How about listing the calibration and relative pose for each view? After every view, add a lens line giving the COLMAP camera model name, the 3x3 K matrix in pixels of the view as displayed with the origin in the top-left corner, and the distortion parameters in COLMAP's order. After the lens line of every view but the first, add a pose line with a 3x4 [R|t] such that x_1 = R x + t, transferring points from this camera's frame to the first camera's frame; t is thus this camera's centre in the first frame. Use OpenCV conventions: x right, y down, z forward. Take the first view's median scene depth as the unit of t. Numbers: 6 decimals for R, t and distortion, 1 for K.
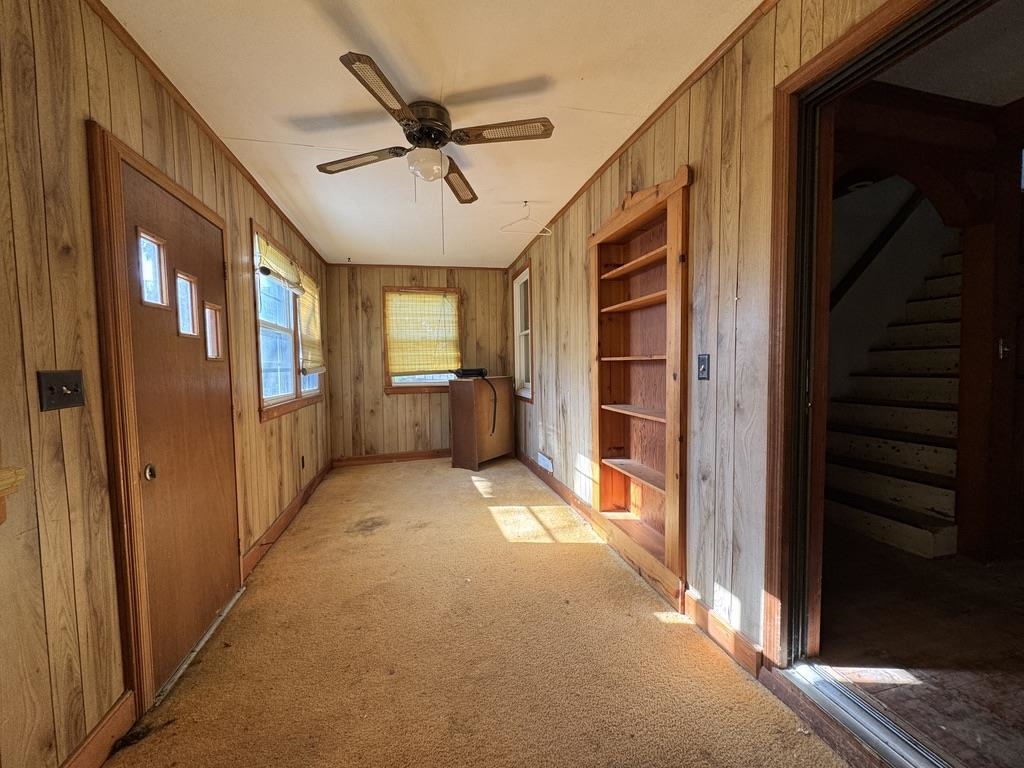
lens RADIAL K [[410.3, 0, 513.9], [0, 410.3, 384.1], [0, 0, 1]] dist [-0.012142, -0.000012]
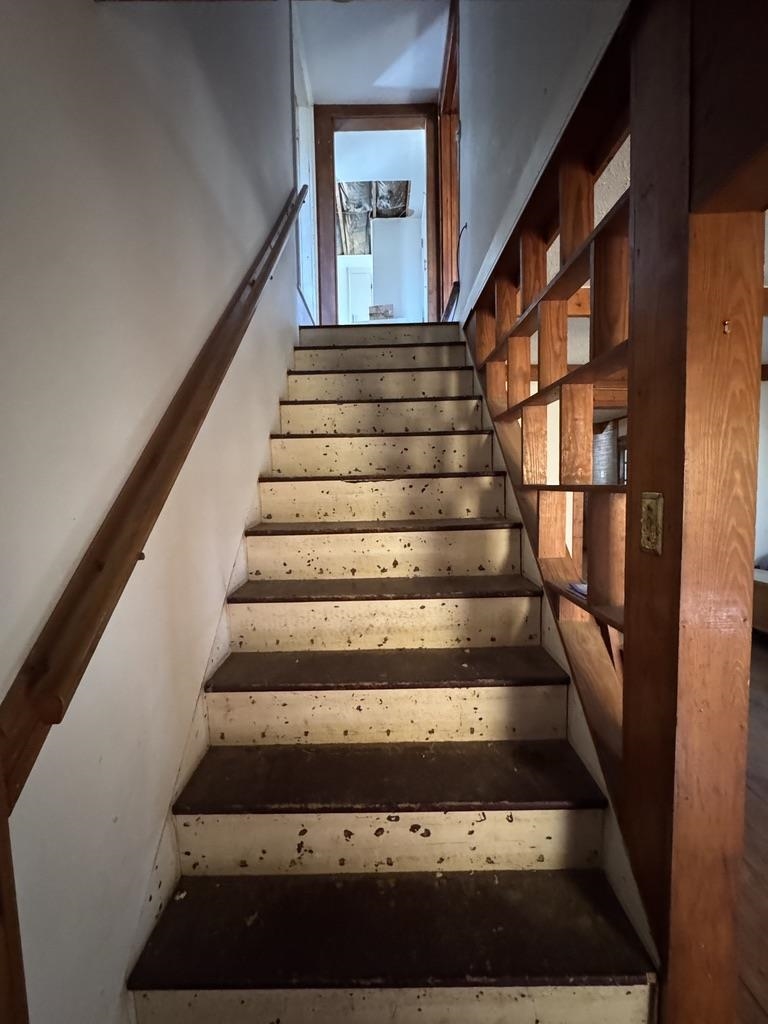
lens RADIAL K [[410.3, 0, 381.9], [0, 410.3, 510.2], [0, 0, 1]] dist [-0.012142, -0.000012]
pose [[0.229978, -0.055510, 0.971612, 0.501016], [0.067855, 0.996857, 0.040891, -0.127743], [-0.970827, 0.056525, 0.233022, 0.794082]]
